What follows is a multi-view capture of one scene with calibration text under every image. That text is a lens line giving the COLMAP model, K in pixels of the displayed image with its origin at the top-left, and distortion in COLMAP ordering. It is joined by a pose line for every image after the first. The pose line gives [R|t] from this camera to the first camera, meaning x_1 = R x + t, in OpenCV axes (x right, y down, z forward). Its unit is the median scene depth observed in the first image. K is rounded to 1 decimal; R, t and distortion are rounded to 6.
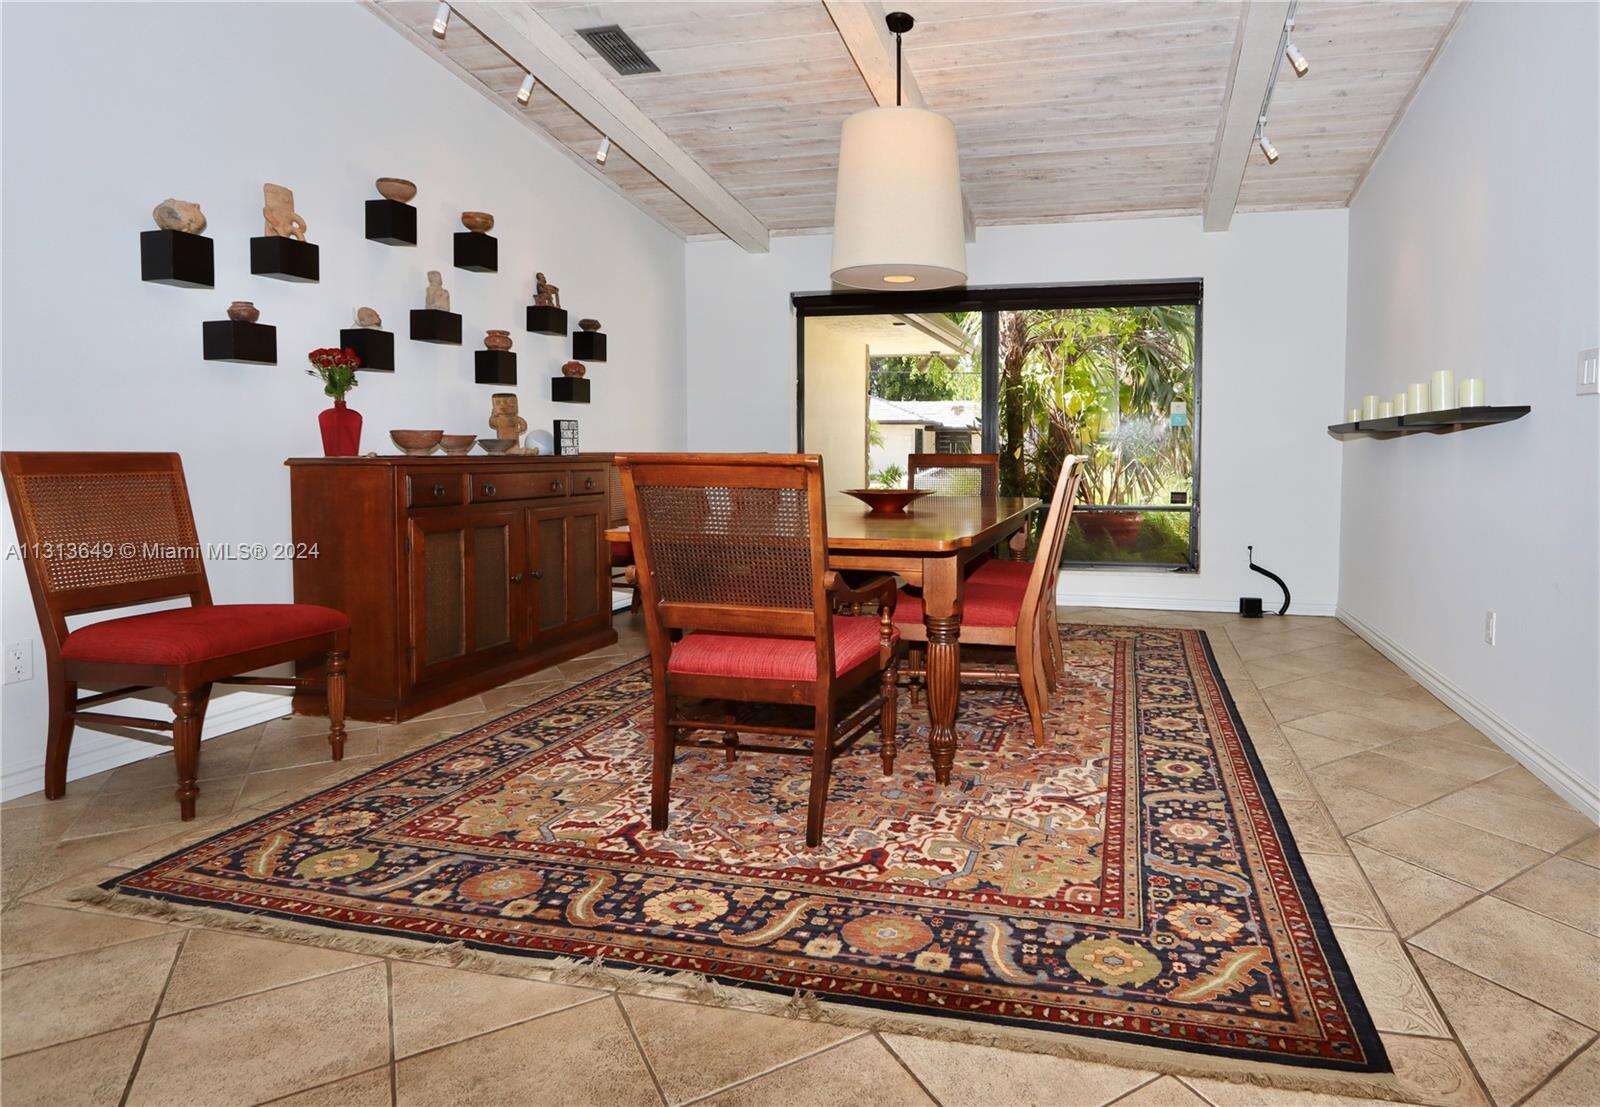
lens RADIAL K [[869.8, 0, 952.0], [0, 869.8, 485.1], [0, 0, 1]] dist [-0.013628, 0.000370]
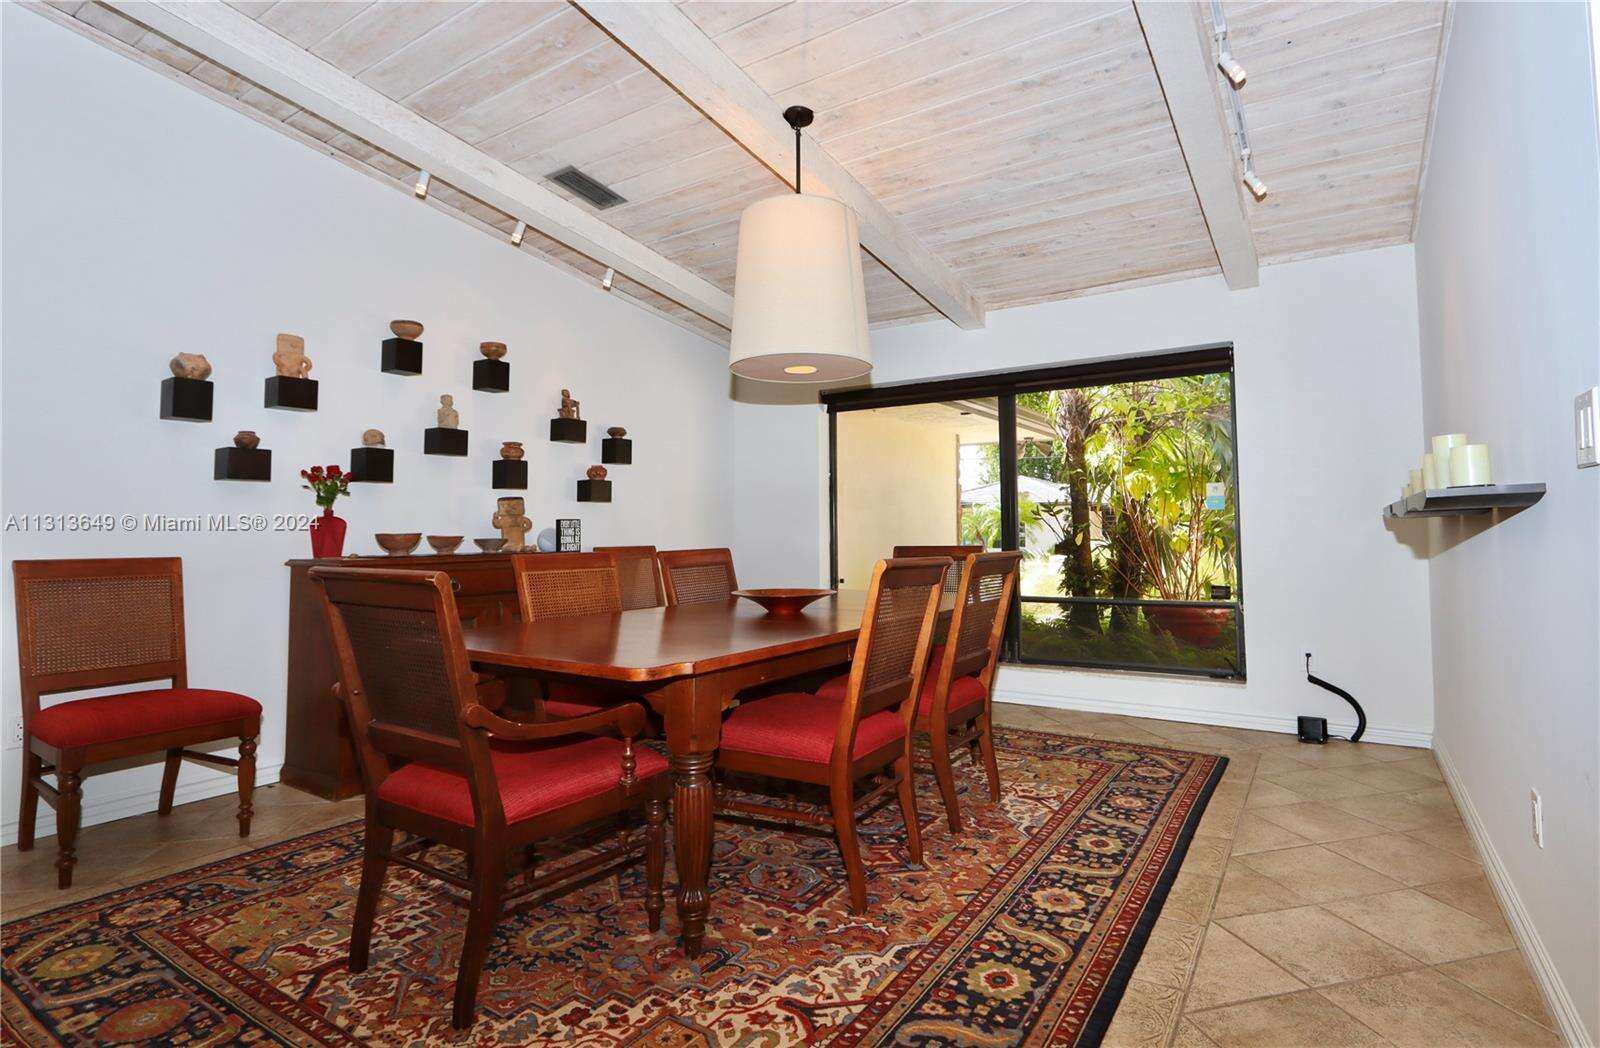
lens RADIAL K [[791.0, 0, 857.7], [0, 791.0, 485.9], [0, 0, 1]] dist [-0.014042, 0.001583]
pose [[0.943899, -0.031142, -0.328762, 0.373353], [-0.000408, 0.995433, -0.095465, -0.033490], [0.330234, 0.090243, 0.939575, 0.273226]]
